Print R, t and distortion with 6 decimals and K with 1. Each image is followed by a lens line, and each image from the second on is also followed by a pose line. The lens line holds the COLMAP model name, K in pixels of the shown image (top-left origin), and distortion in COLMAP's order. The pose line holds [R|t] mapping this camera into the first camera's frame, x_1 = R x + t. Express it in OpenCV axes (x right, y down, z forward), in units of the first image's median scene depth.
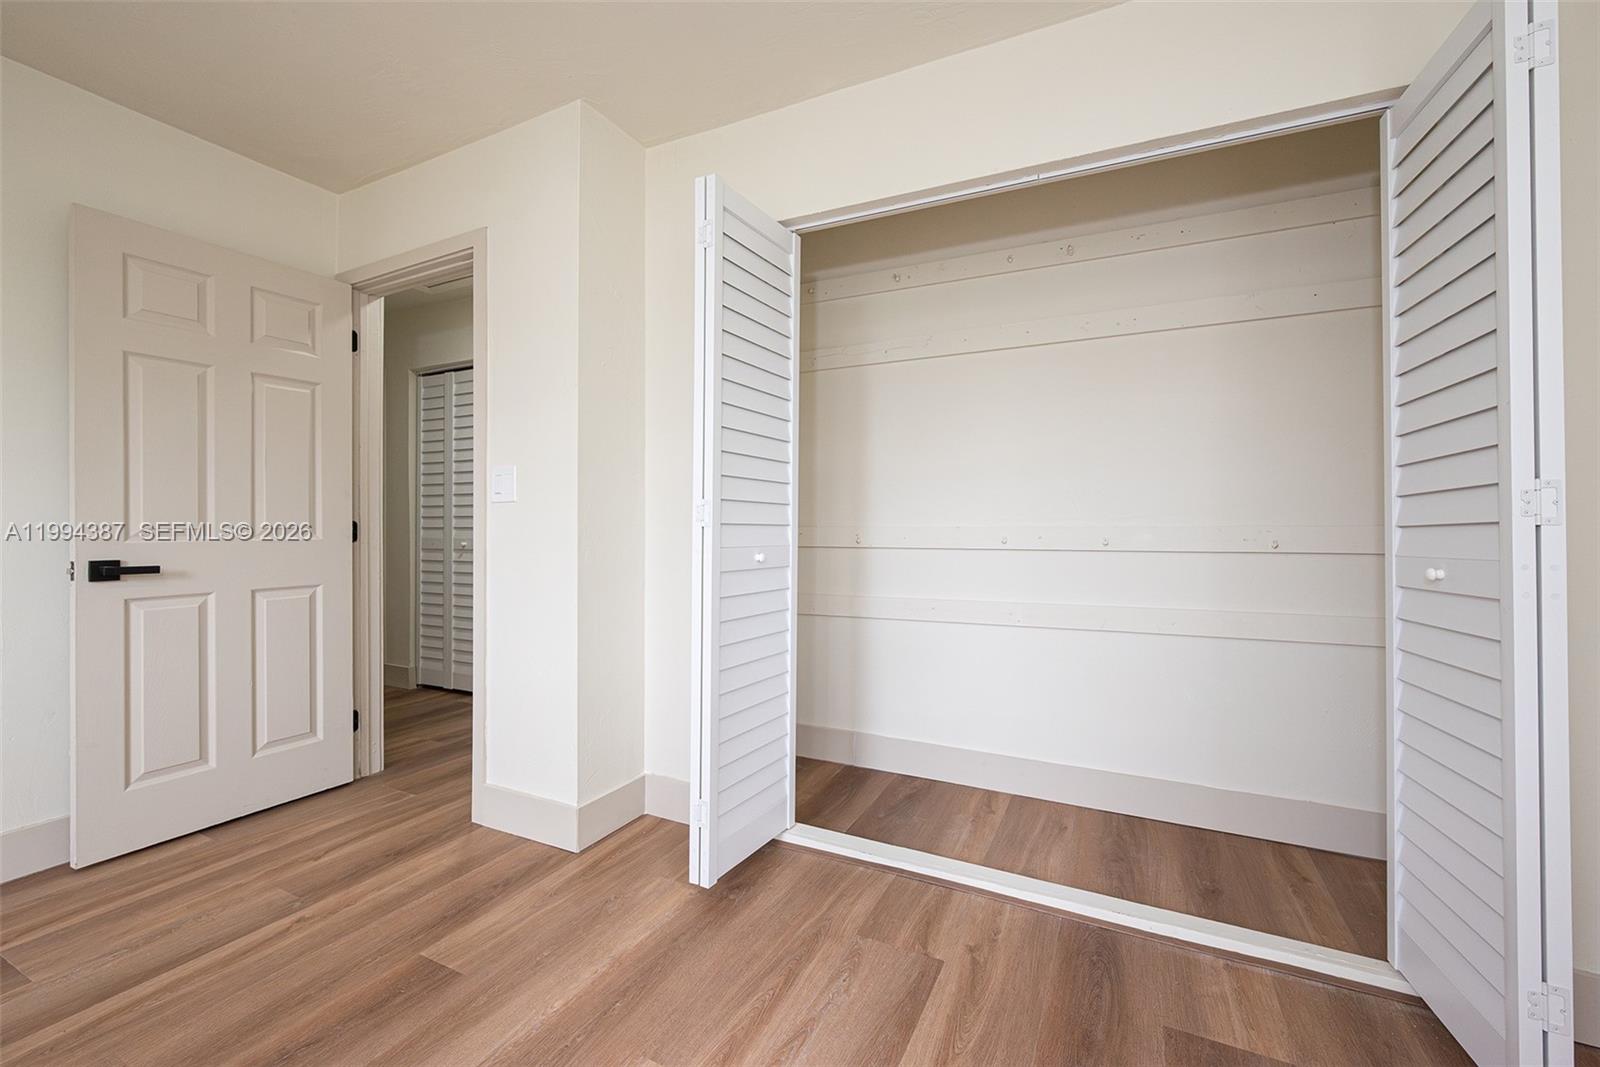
lens RADIAL K [[640.5, 0, 795.4], [0, 640.5, 540.8], [0, 0, 1]] dist [-0.000972, -0.000104]
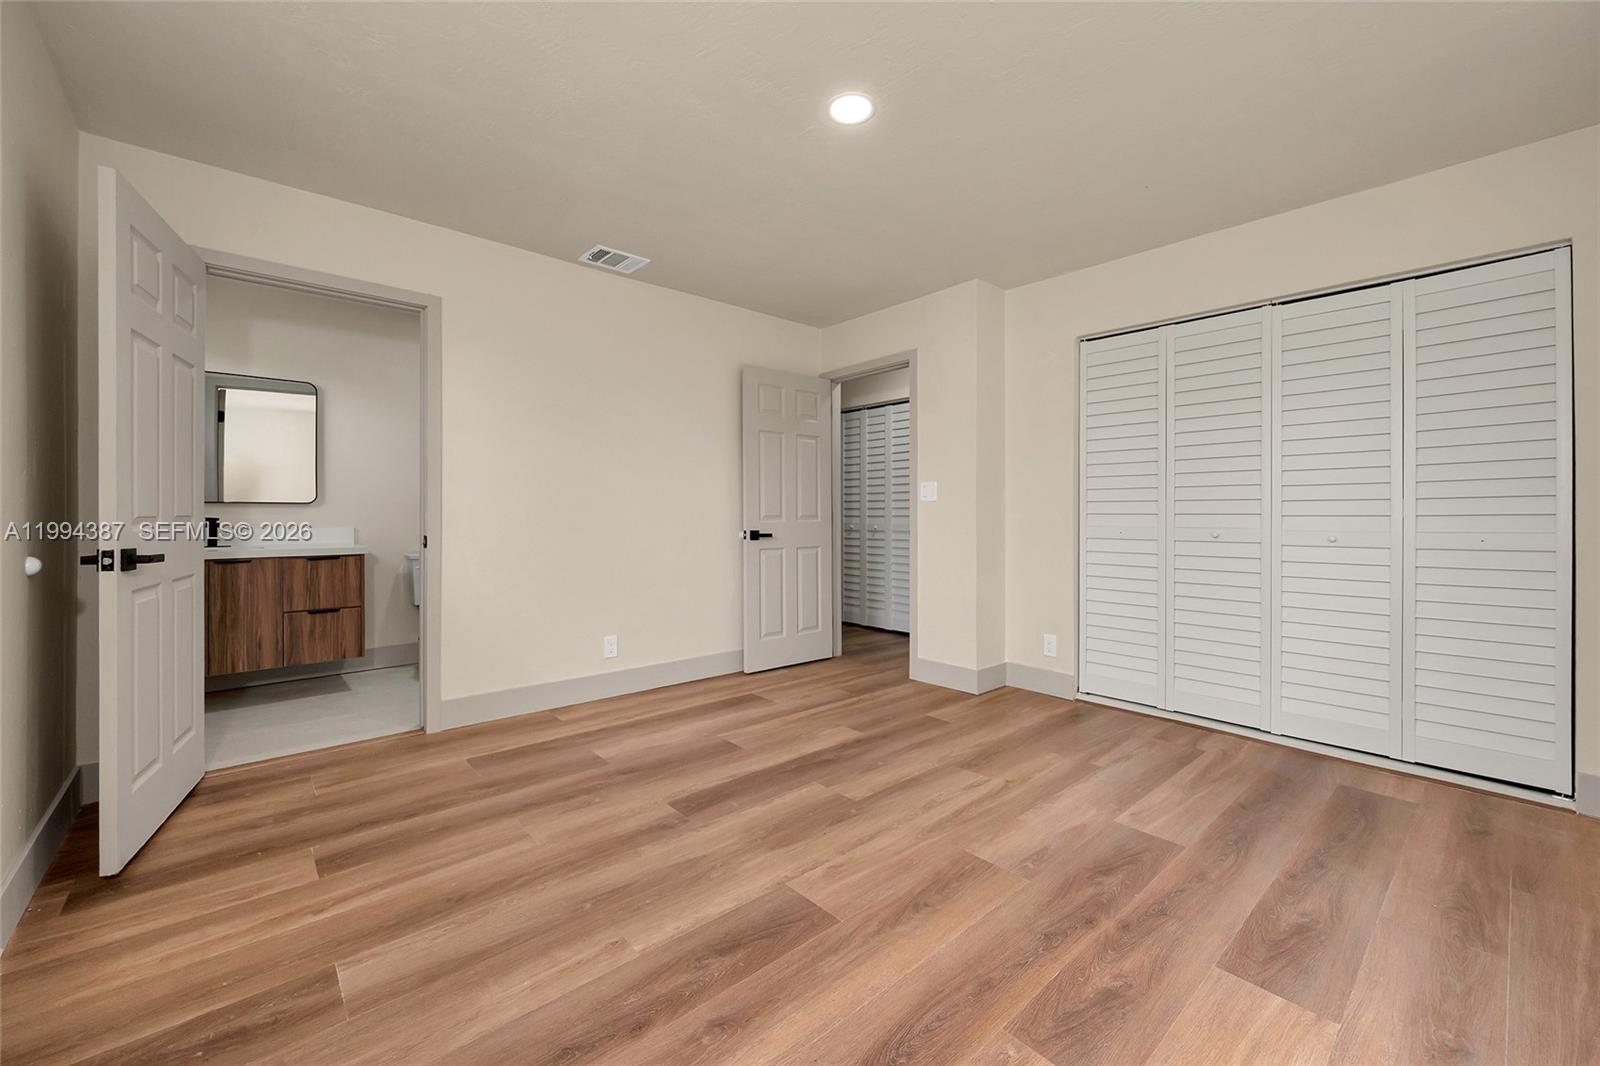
lens RADIAL K [[646.0, 0, 816.5], [0, 646.0, 513.8], [0, 0, 1]] dist [-0.003175, -0.000239]
pose [[0.943478, 0.000779, -0.331434, -0.160748], [-0.009243, 0.999670, -0.023963, 0.023095], [0.331306, 0.025672, 0.943174, -0.871261]]
